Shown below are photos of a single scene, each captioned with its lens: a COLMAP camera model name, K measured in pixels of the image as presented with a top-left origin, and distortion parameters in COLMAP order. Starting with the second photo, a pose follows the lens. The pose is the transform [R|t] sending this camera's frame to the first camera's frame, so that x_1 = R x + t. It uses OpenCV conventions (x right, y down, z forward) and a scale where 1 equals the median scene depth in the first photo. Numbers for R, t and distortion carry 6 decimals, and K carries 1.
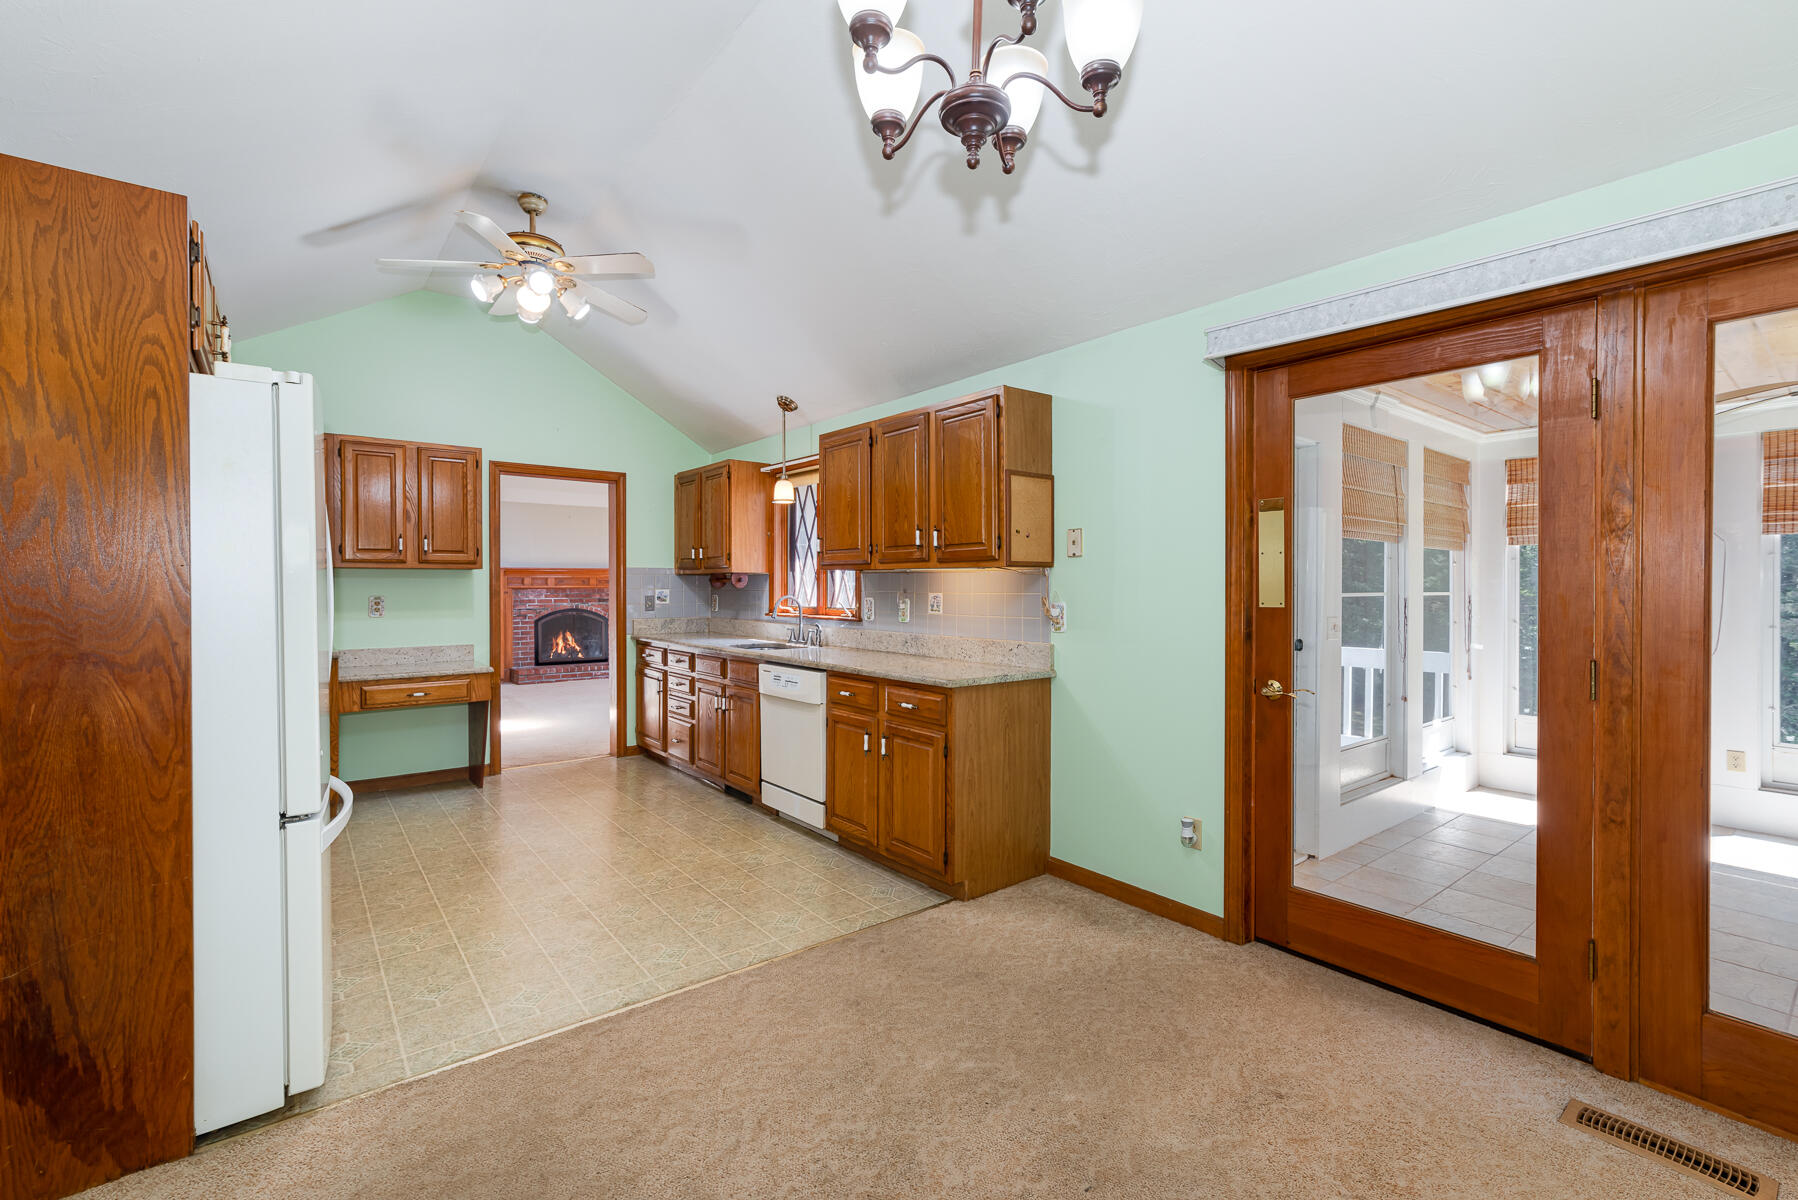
lens RADIAL K [[783.3, 0, 907.5], [0, 783.3, 602.3], [0, 0, 1]] dist [0.000929, 0.000656]
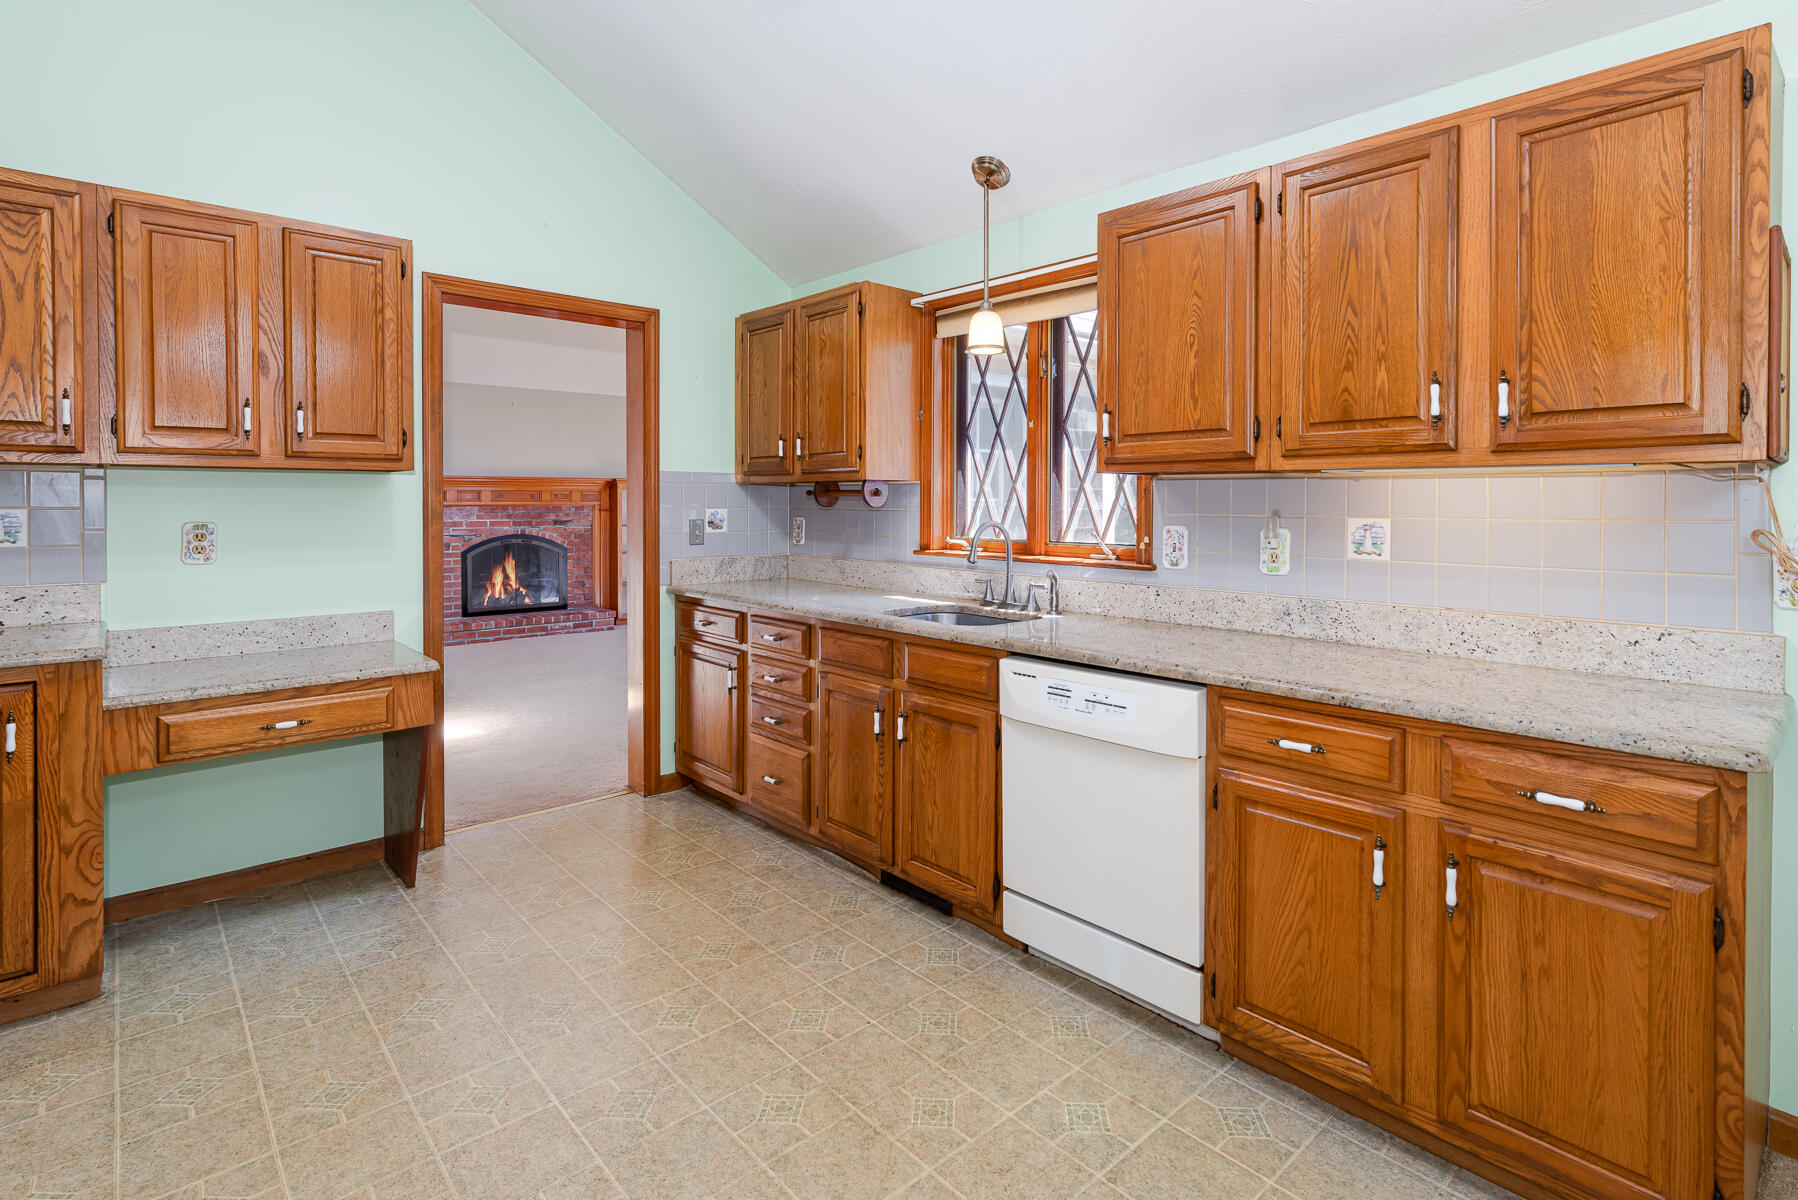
lens RADIAL K [[829.9, 0, 902.5], [0, 829.9, 520.2], [0, 0, 1]] dist [0.001443, -0.000215]
pose [[0.996680, -0.000658, 0.081419, -0.262121], [0.000567, 0.999999, 0.001135, -0.009823], [-0.081419, -0.001085, 0.996679, 0.419738]]
